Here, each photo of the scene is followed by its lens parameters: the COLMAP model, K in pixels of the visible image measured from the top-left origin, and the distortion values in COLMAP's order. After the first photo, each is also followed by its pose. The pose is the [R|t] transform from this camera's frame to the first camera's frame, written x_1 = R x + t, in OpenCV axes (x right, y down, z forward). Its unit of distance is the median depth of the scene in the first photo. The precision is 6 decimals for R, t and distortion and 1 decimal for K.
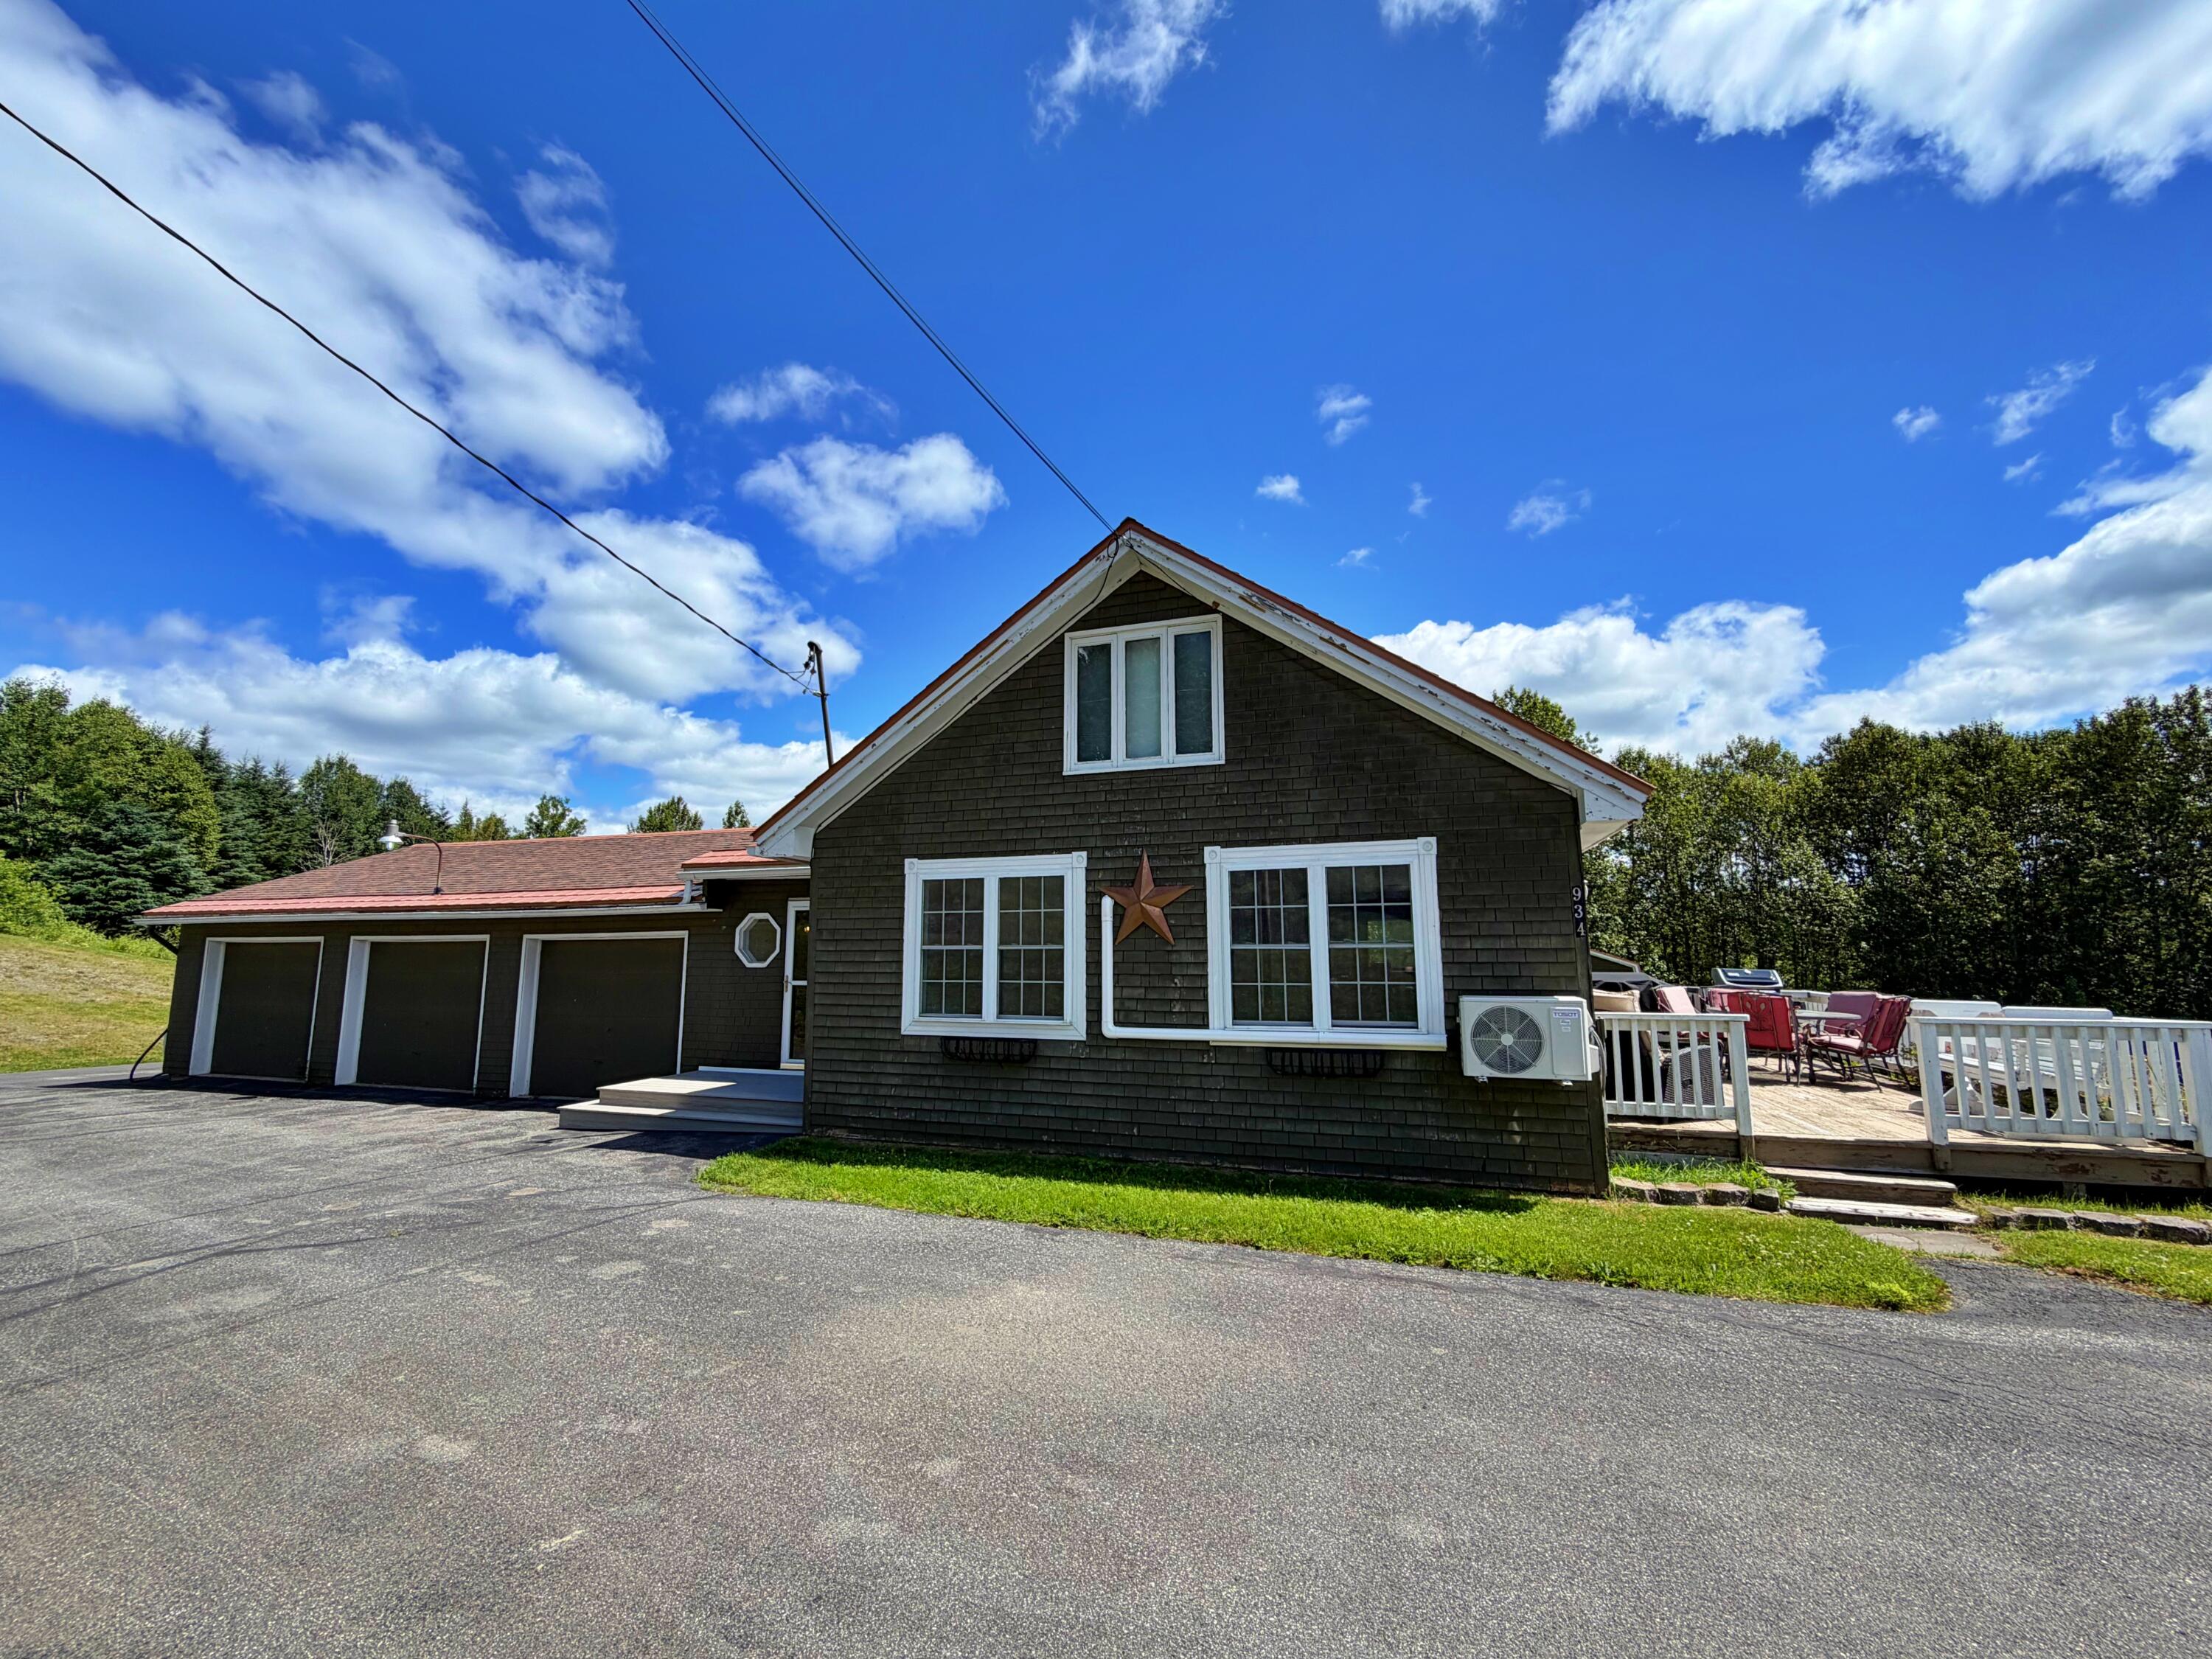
lens RADIAL K [[905.1, 0, 1098.4], [0, 905.1, 820.0], [0, 0, 1]] dist [-0.000438, -0.000145]
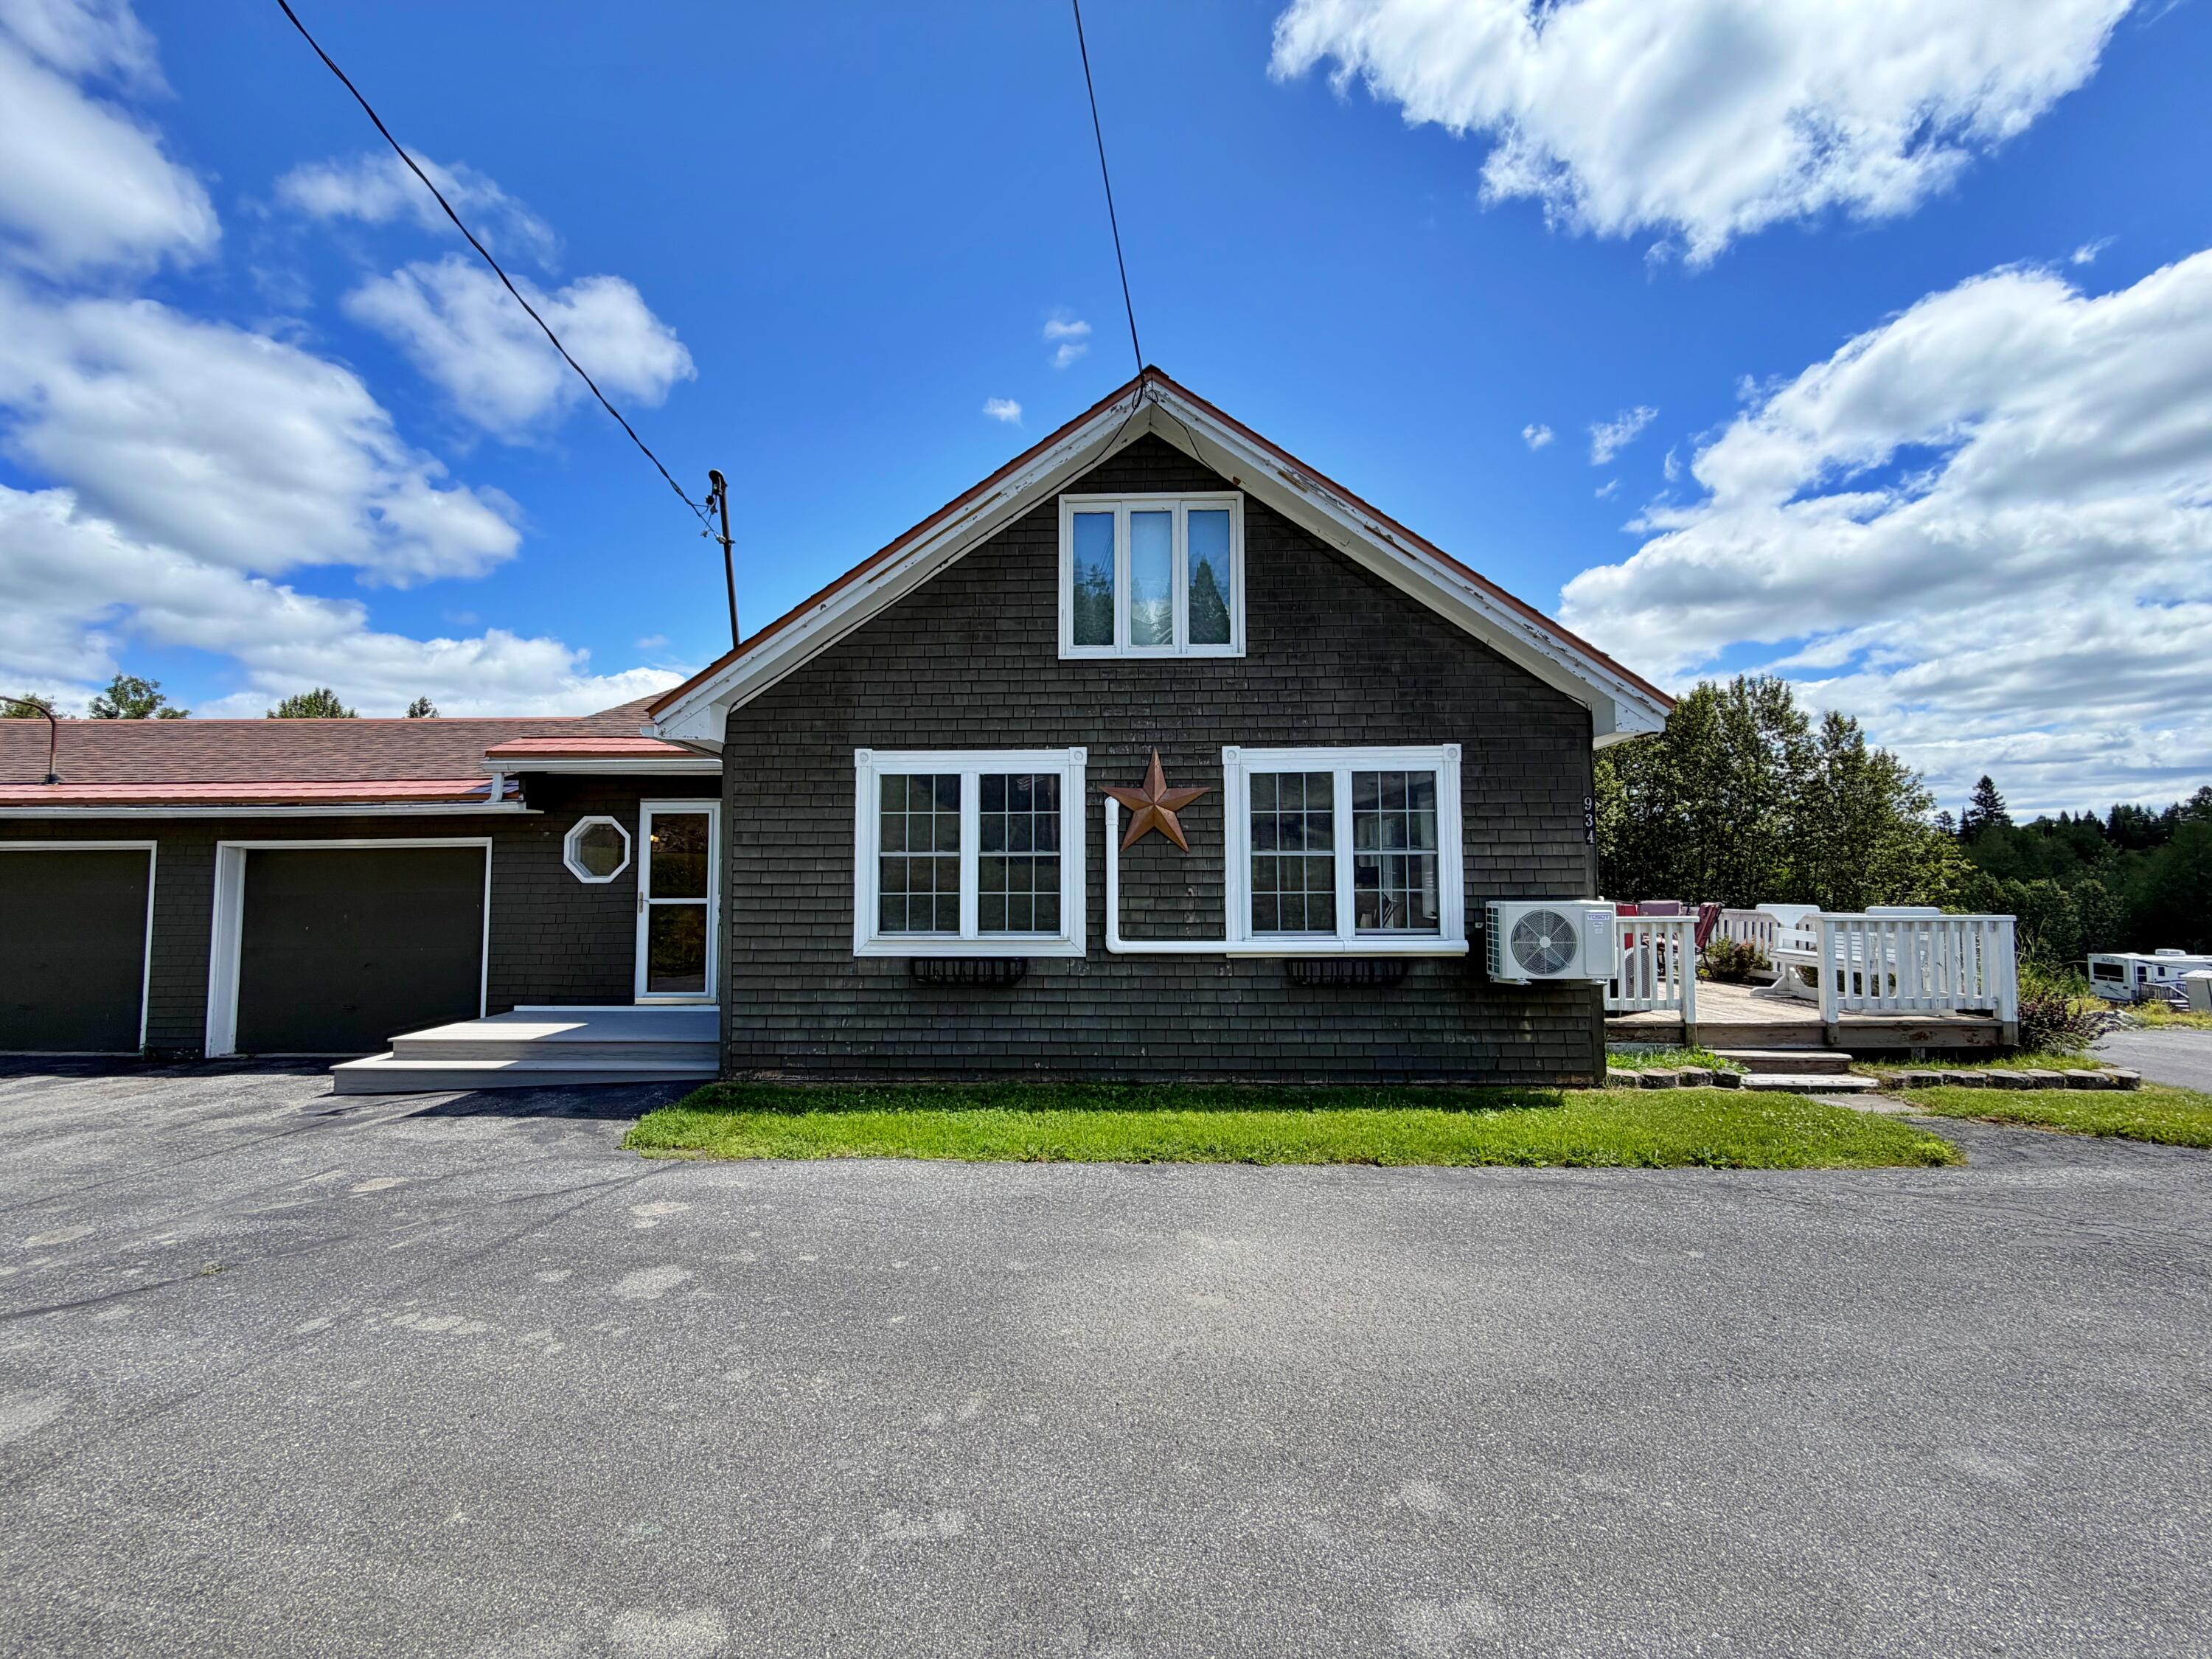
lens RADIAL K [[887.4, 0, 1103.6], [0, 887.4, 820.3], [0, 0, 1]] dist [-0.000403, 0.000009]
pose [[0.954695, 0.018965, 0.296981, -0.264640], [-0.042366, 0.996464, 0.072560, 0.044187], [-0.294555, -0.081855, 0.952122, 0.167996]]
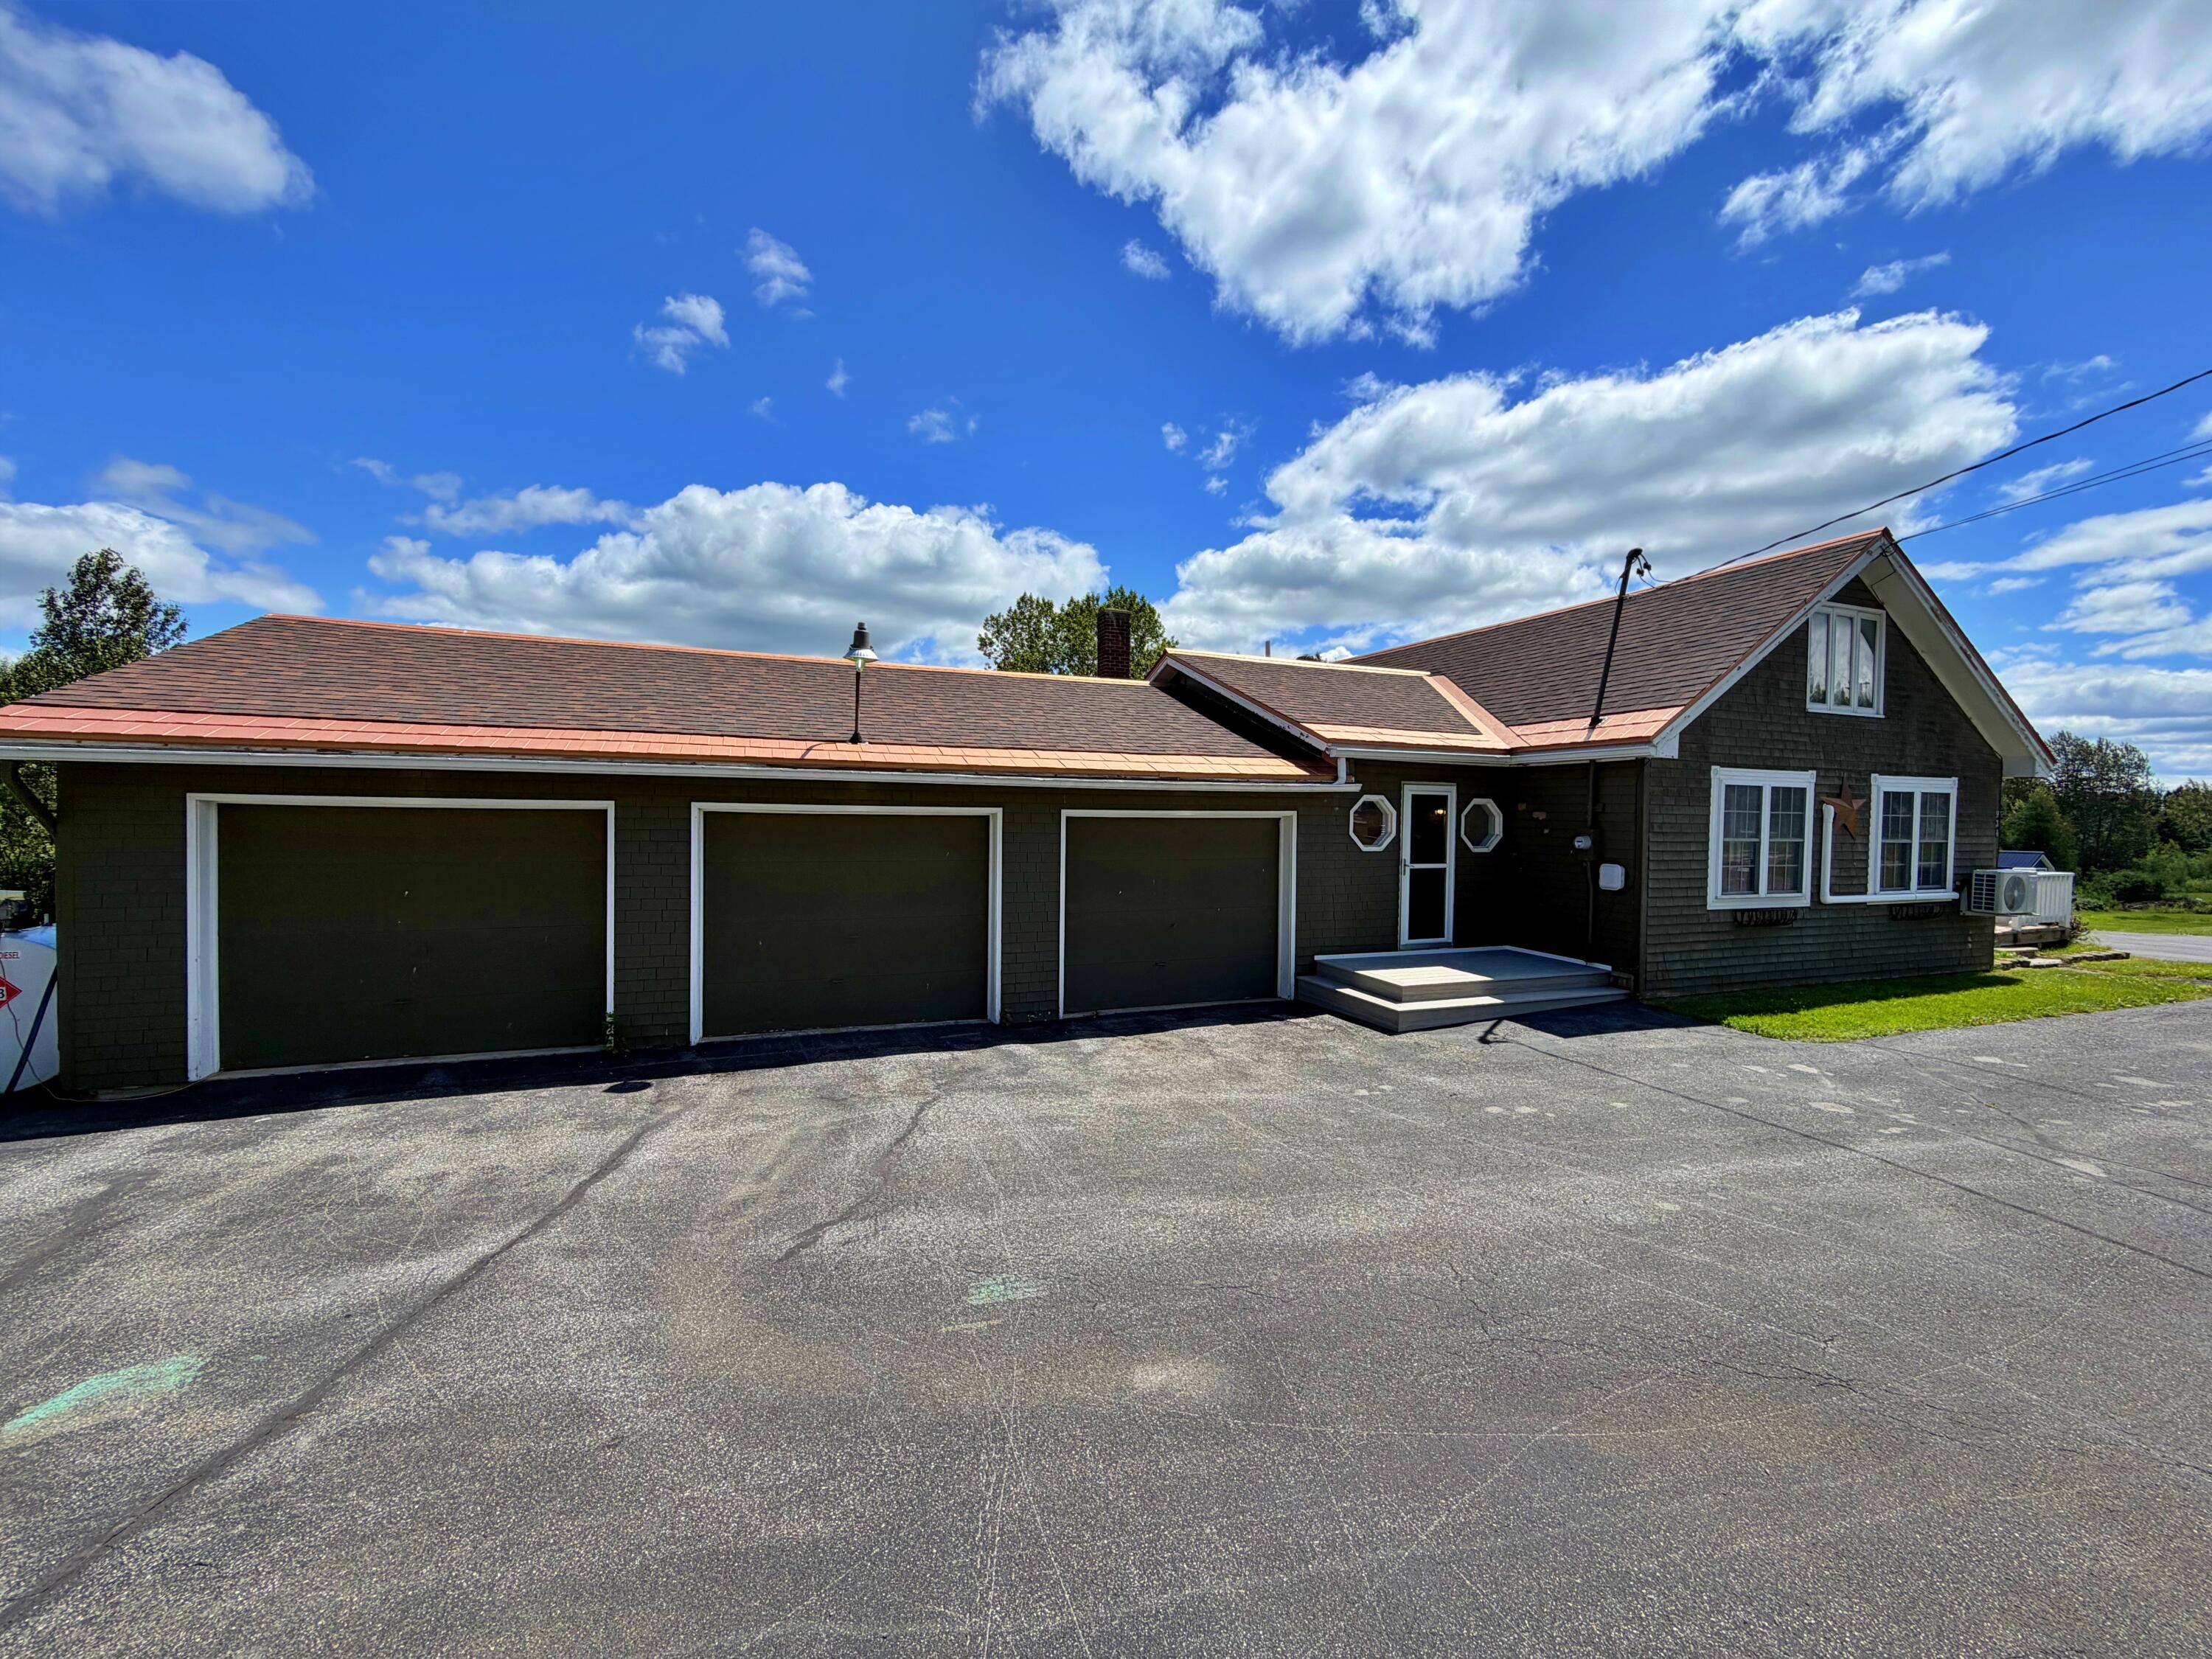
lens RADIAL K [[864.9, 0, 1105.8], [0, 864.9, 821.6], [0, 0, 1]] dist [0.027120, 0.000059]
pose [[0.747821, 0.006993, 0.663863, -1.760121], [-0.115287, 0.986120, 0.119480, 0.078076], [-0.653814, -0.165885, 0.738248, 0.738261]]
